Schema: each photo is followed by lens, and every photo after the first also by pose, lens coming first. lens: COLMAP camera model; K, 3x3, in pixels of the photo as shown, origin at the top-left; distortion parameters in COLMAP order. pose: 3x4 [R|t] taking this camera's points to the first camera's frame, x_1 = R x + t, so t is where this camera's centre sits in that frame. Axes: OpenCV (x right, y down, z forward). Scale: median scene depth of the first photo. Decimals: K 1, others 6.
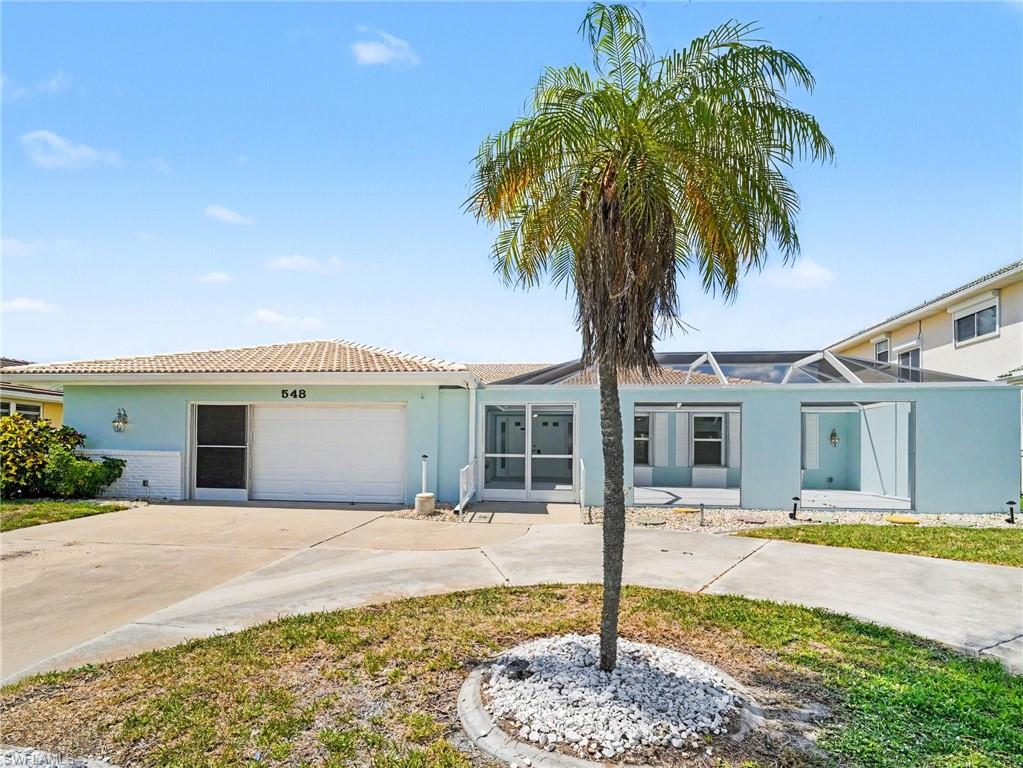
lens RADIAL K [[534.5, 0, 516.9], [0, 534.5, 384.3], [0, 0, 1]] dist [-0.002497, -0.000677]
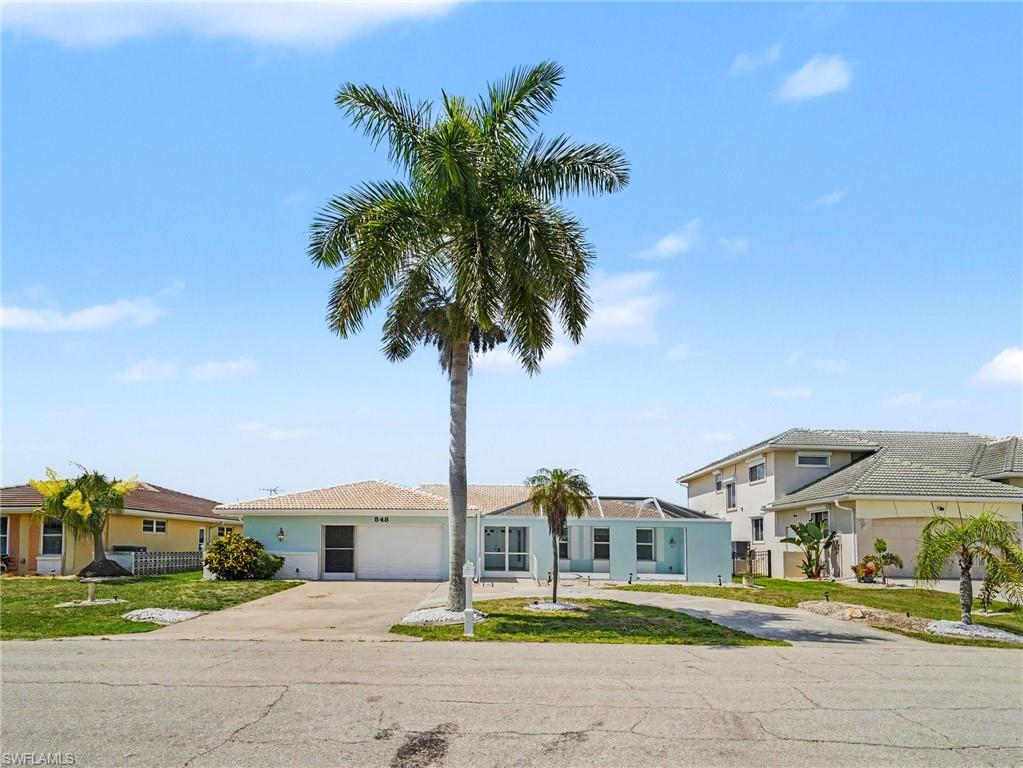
lens RADIAL K [[530.5, 0, 511.5], [0, 530.5, 384.0], [0, 0, 1]] dist [0.030323, -0.000370]
pose [[0.991561, 0.037851, 0.123992, -0.215664], [-0.016296, 0.985233, -0.170439, -0.140535], [-0.128613, 0.166980, 0.977536, -0.976137]]
